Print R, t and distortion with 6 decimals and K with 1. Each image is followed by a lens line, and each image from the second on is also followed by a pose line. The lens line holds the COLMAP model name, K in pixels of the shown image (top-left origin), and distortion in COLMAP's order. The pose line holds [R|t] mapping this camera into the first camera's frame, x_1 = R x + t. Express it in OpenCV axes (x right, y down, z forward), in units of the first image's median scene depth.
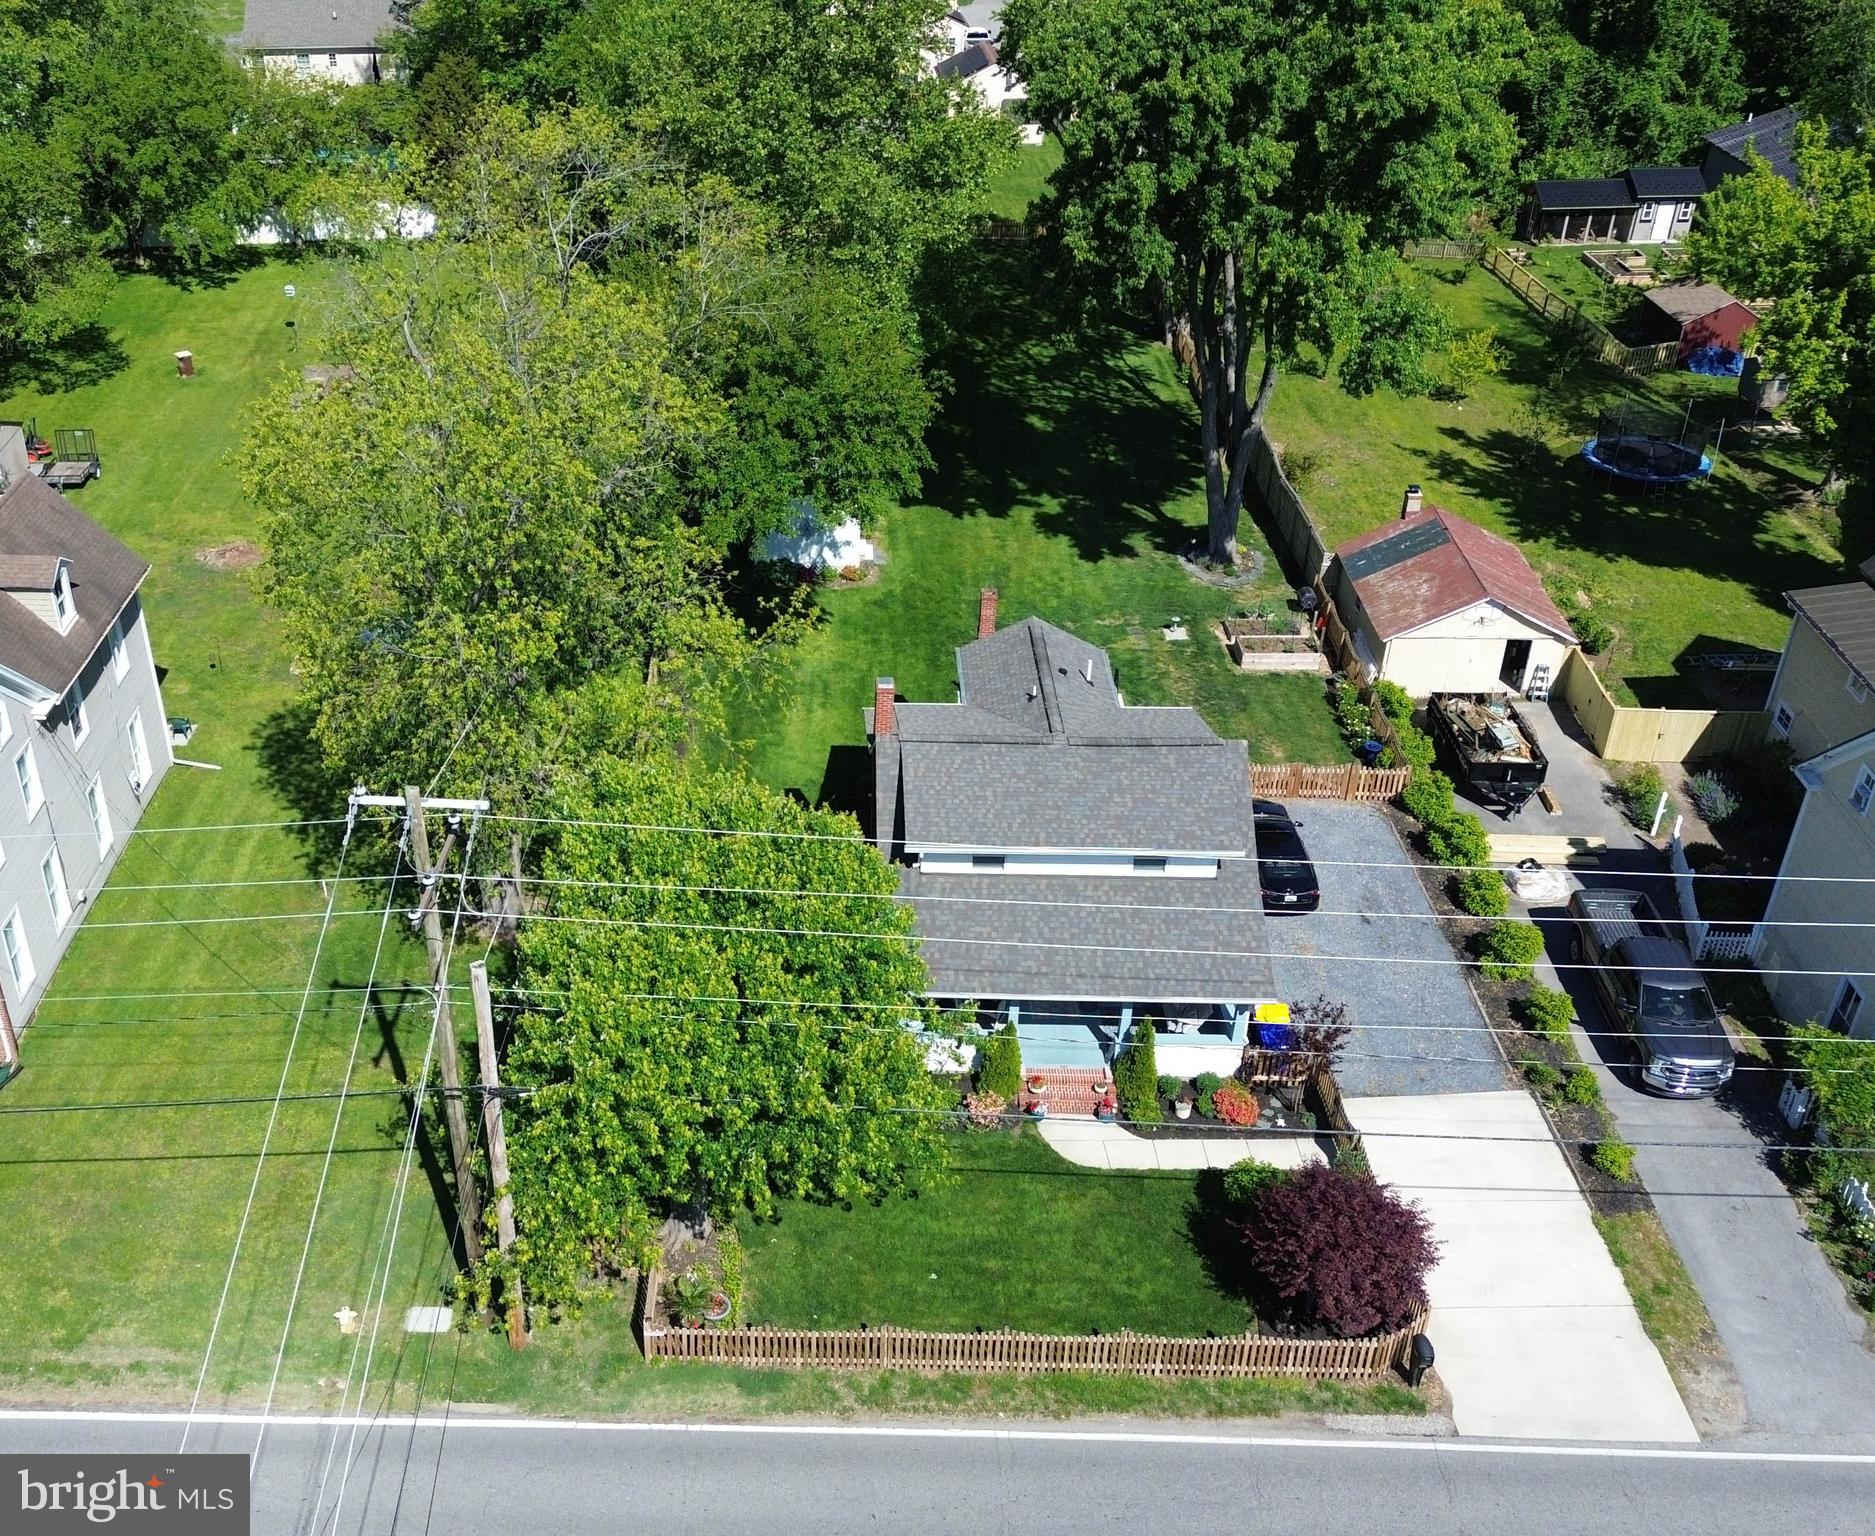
lens RADIAL K [[1921.6, 0, 762.2], [0, 1921.6, 767.3], [0, 0, 1]] dist [0.082784, -0.091021]
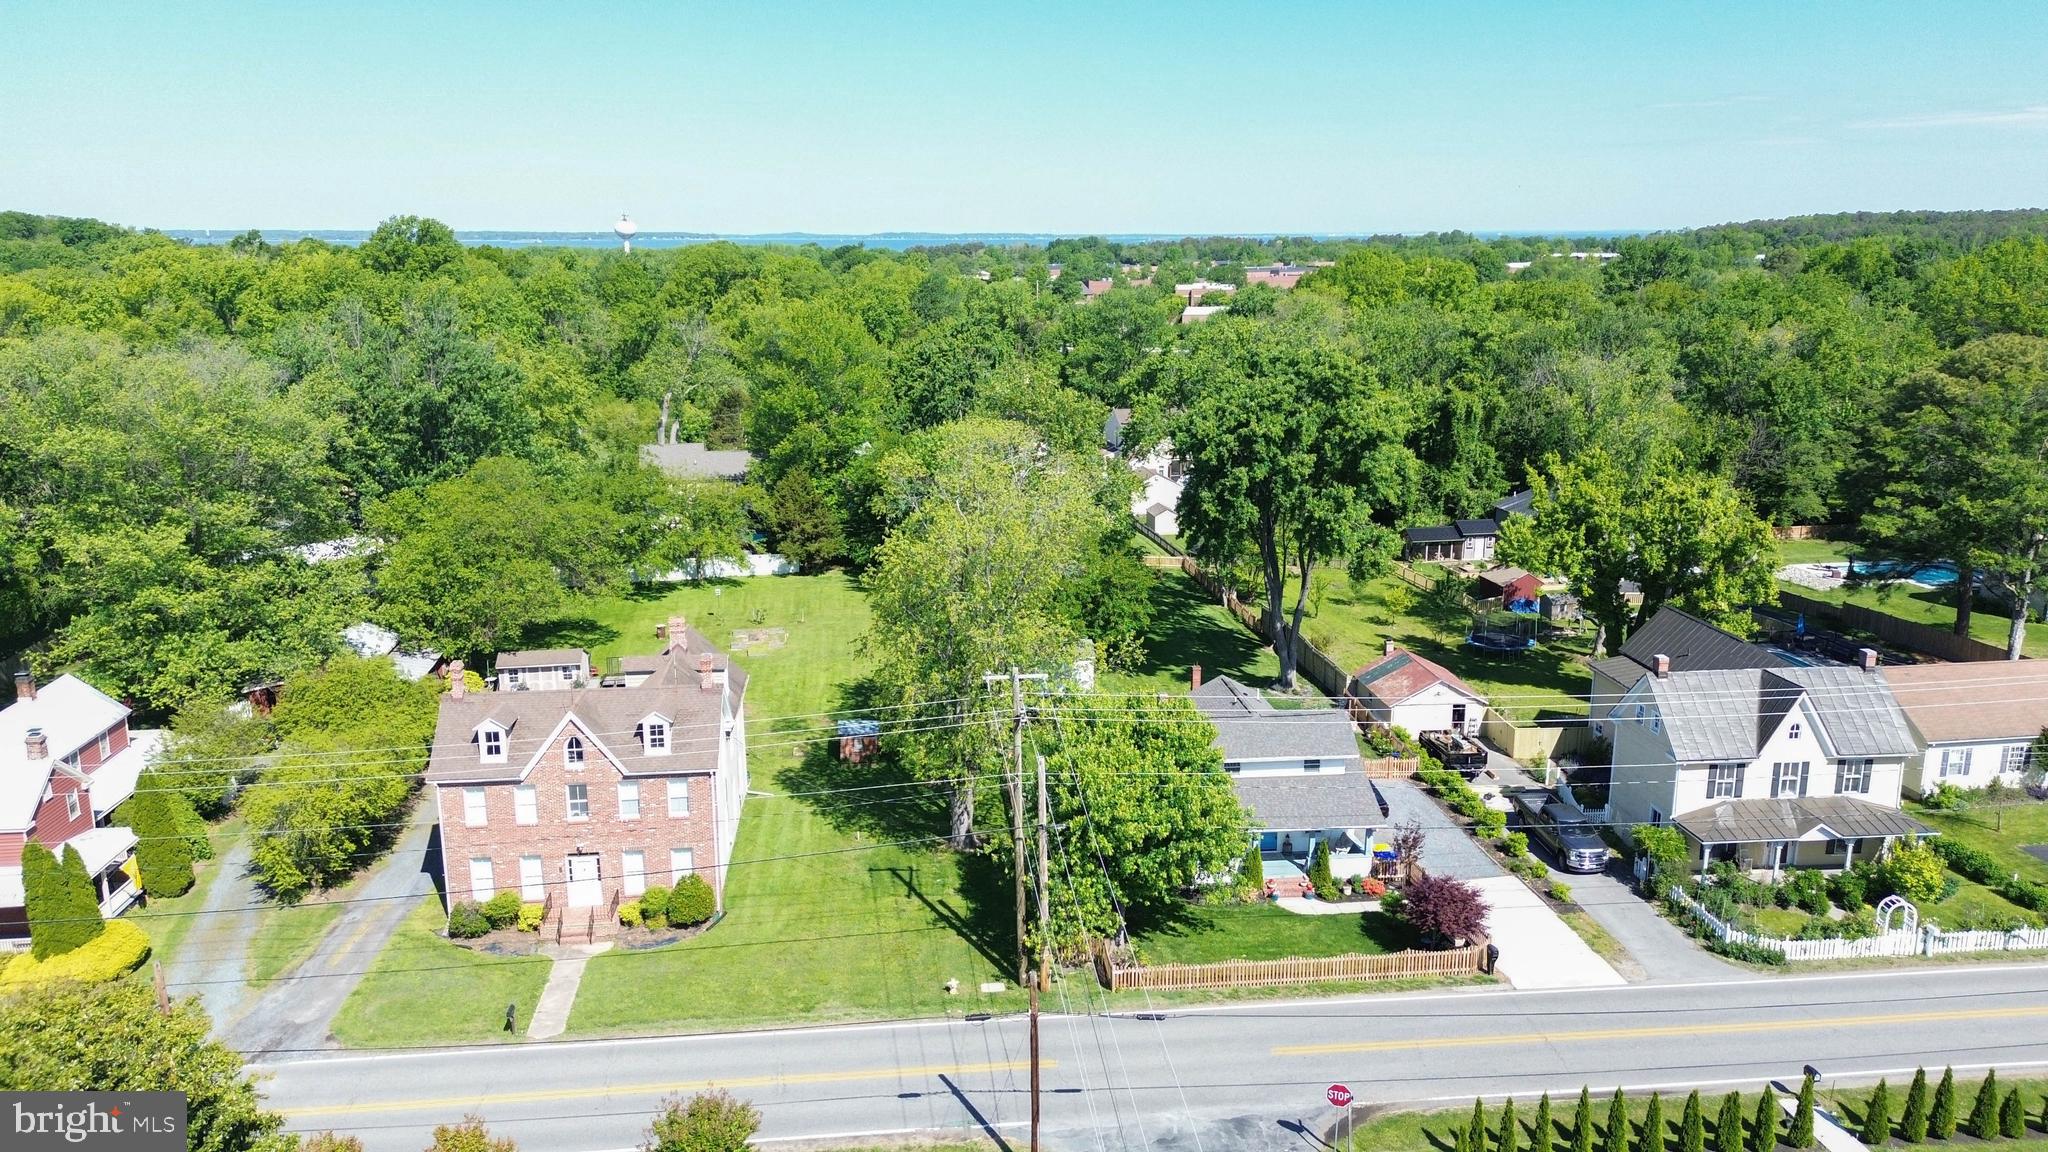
lens RADIAL K [[1439.8, 0, 1024.0], [0, 1439.8, 576.0], [0, 0, 1]] dist [0.081820, -0.096120]
pose [[0.991110, -0.030827, 0.129425, -0.230822], [0.071226, 0.944583, -0.320452, 0.265809], [-0.112374, 0.326822, 0.938381, -0.349910]]
